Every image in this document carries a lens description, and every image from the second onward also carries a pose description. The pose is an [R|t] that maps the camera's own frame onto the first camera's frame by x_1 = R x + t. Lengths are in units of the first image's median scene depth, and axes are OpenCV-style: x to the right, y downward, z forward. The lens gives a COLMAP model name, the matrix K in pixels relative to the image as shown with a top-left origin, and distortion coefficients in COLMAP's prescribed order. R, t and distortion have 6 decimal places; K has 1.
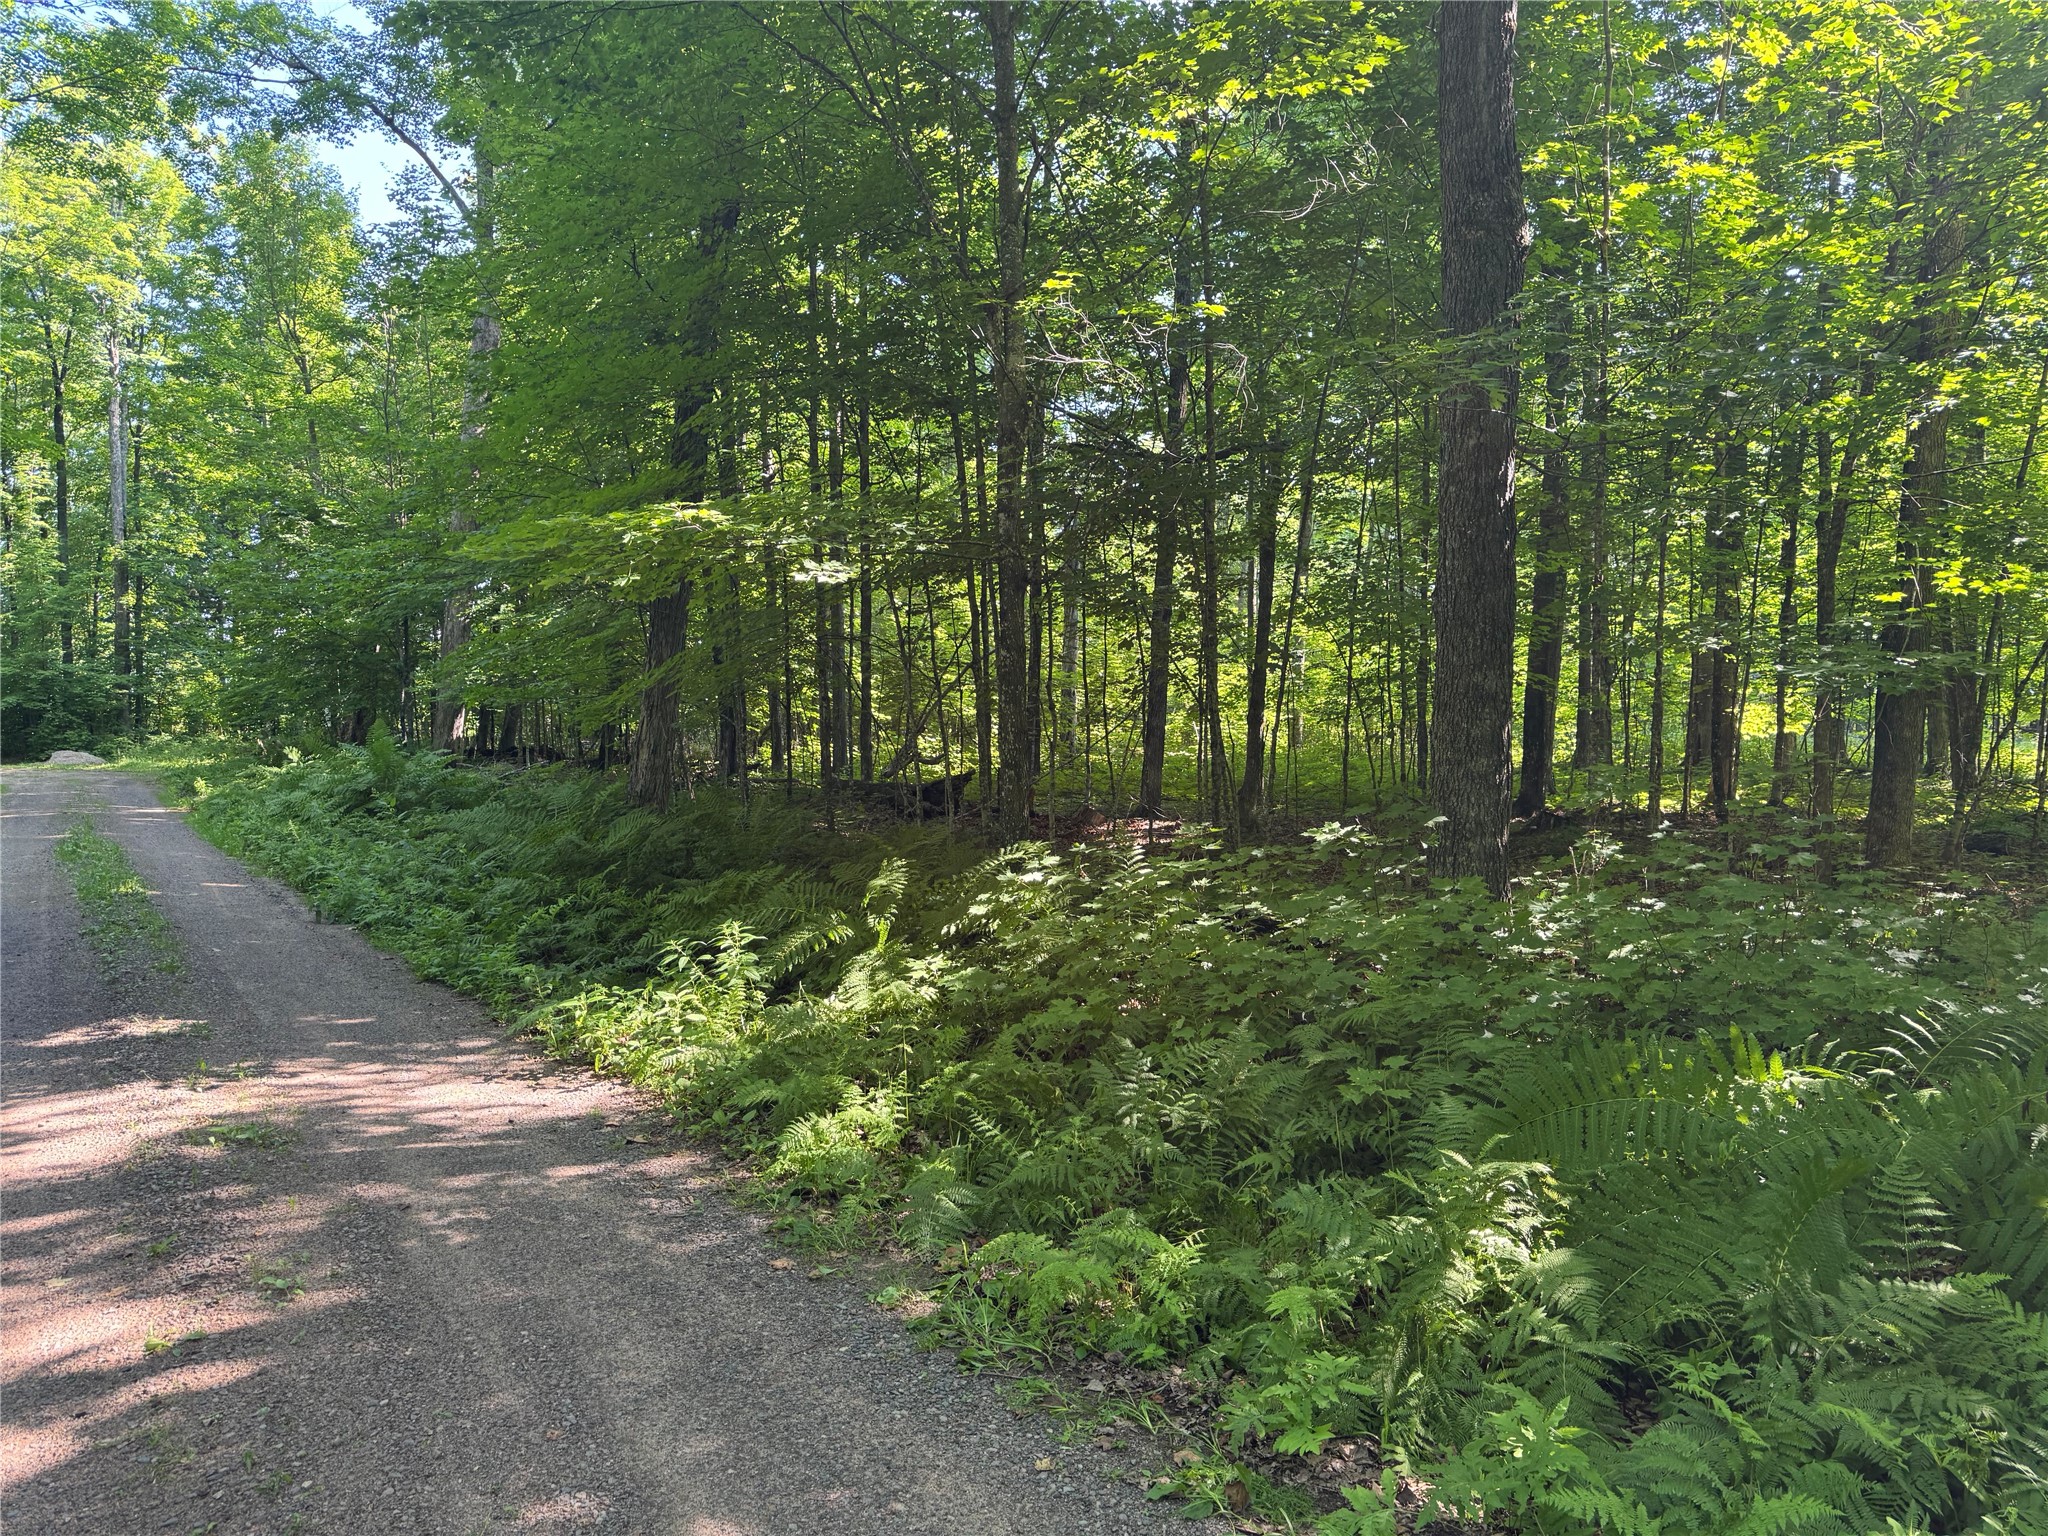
lens RADIAL K [[1439.2, 0, 1037.8], [0, 1439.2, 771.4], [0, 0, 1]] dist [0.042528, -0.044920]
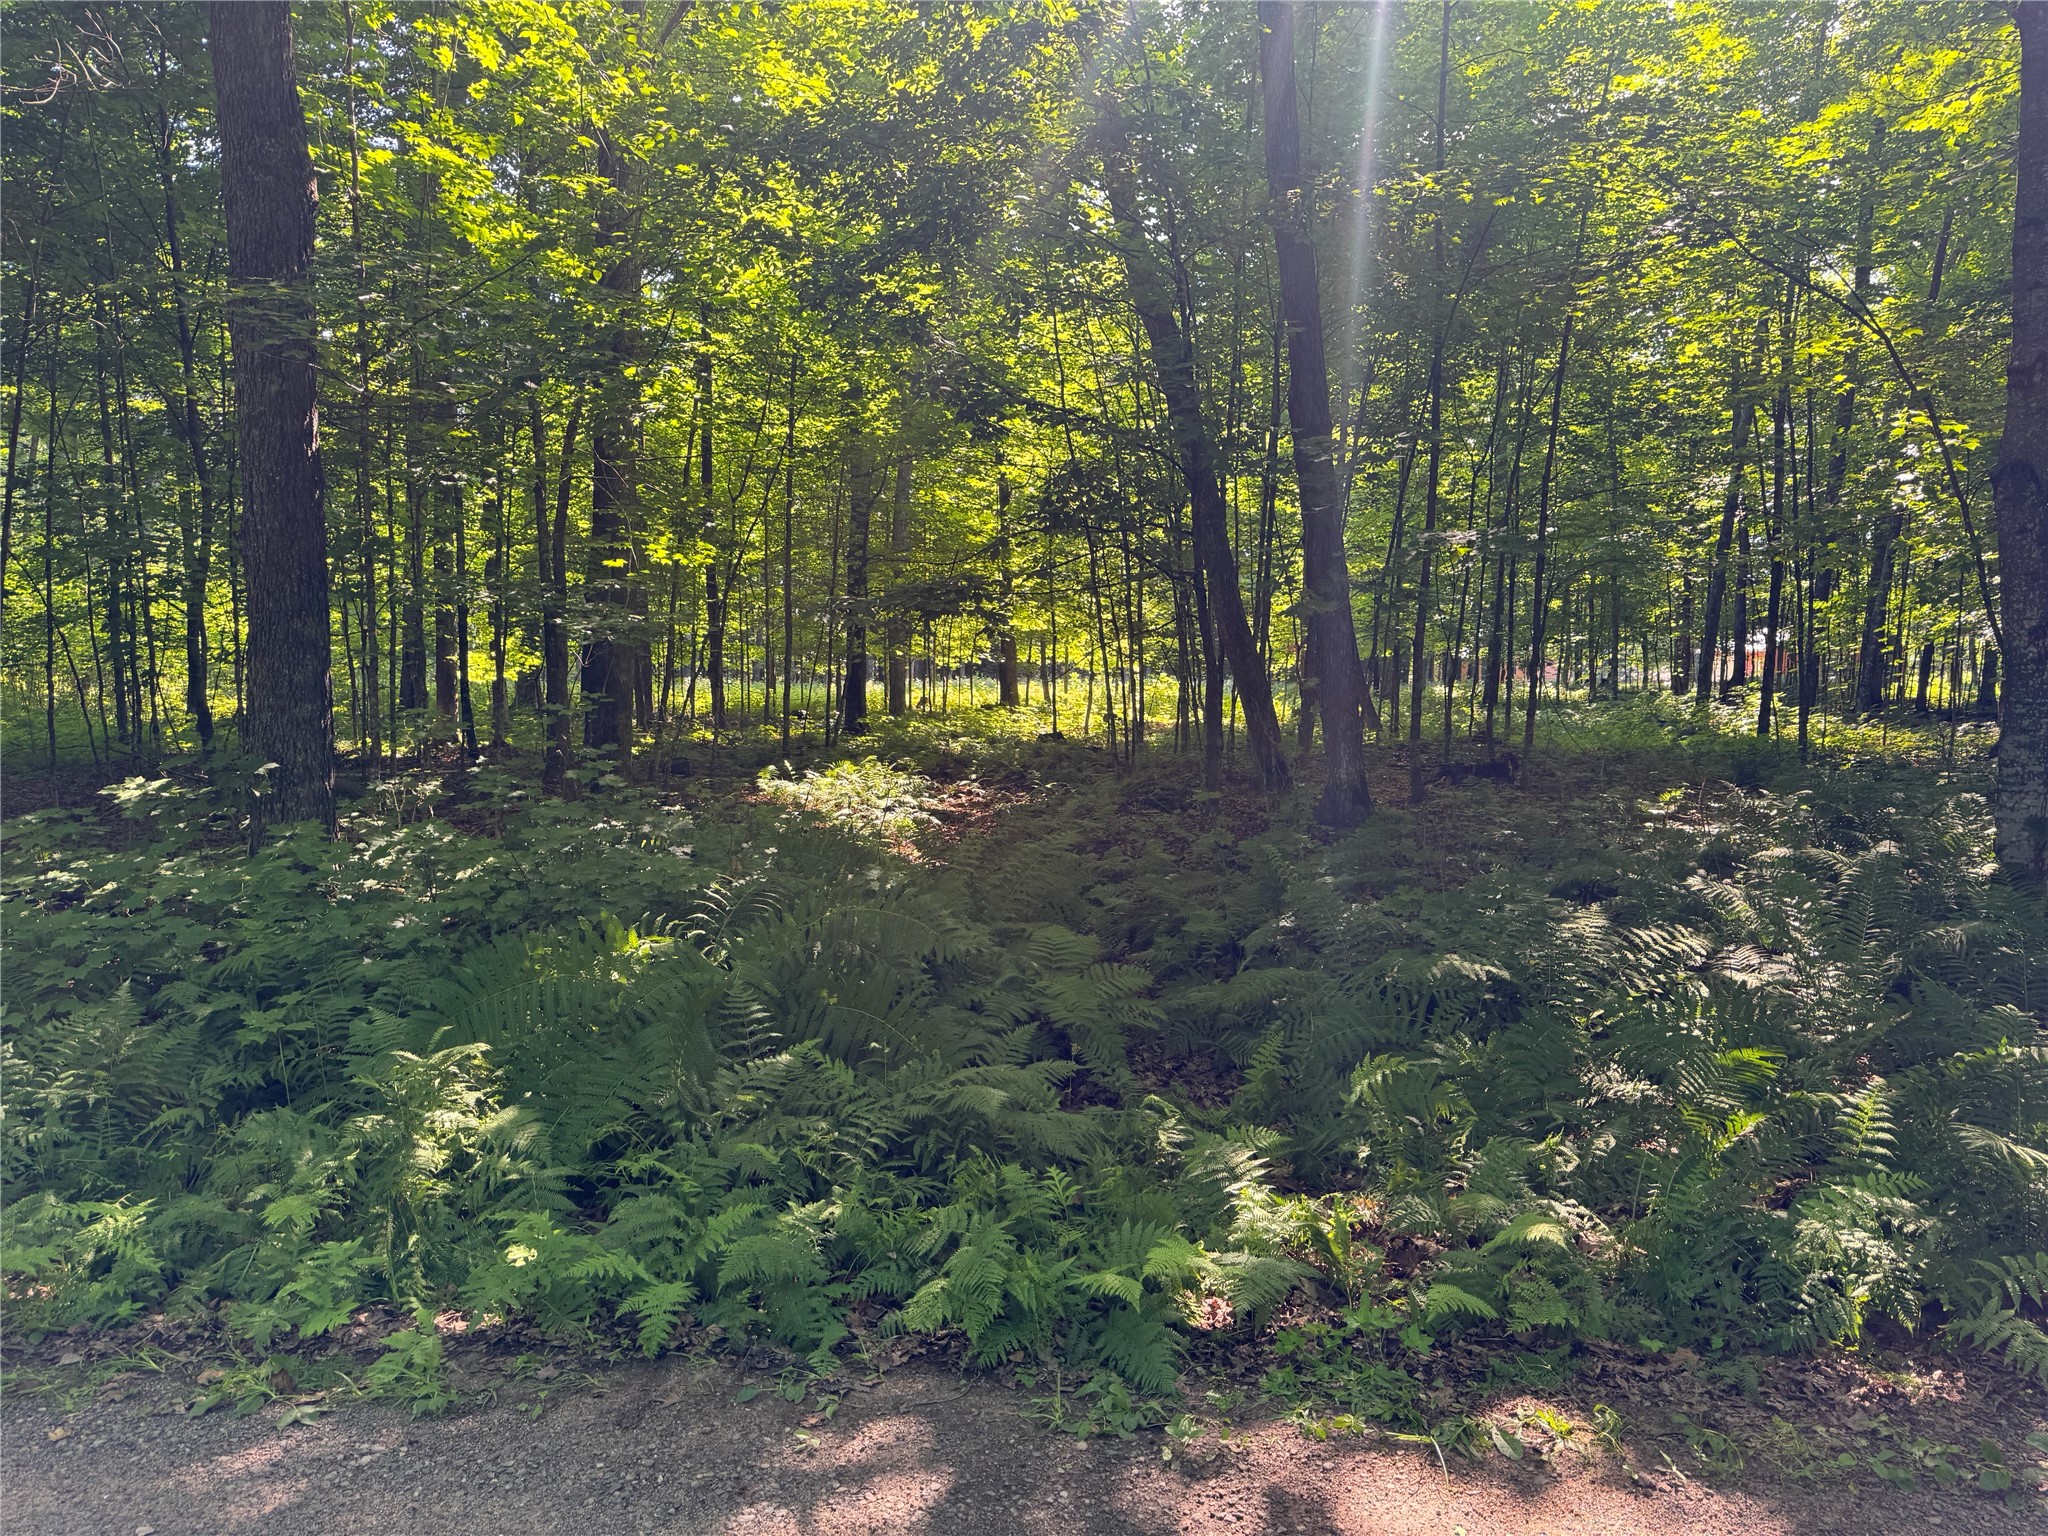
lens RADIAL K [[1439.2, 0, 1037.8], [0, 1439.2, 771.4], [0, 0, 1]] dist [0.042528, -0.044920]
pose [[0.657356, -0.059106, 0.751259, -0.221352], [0.032361, 0.998214, 0.050219, 0.005983], [-0.752885, -0.008700, 0.658095, -0.107366]]
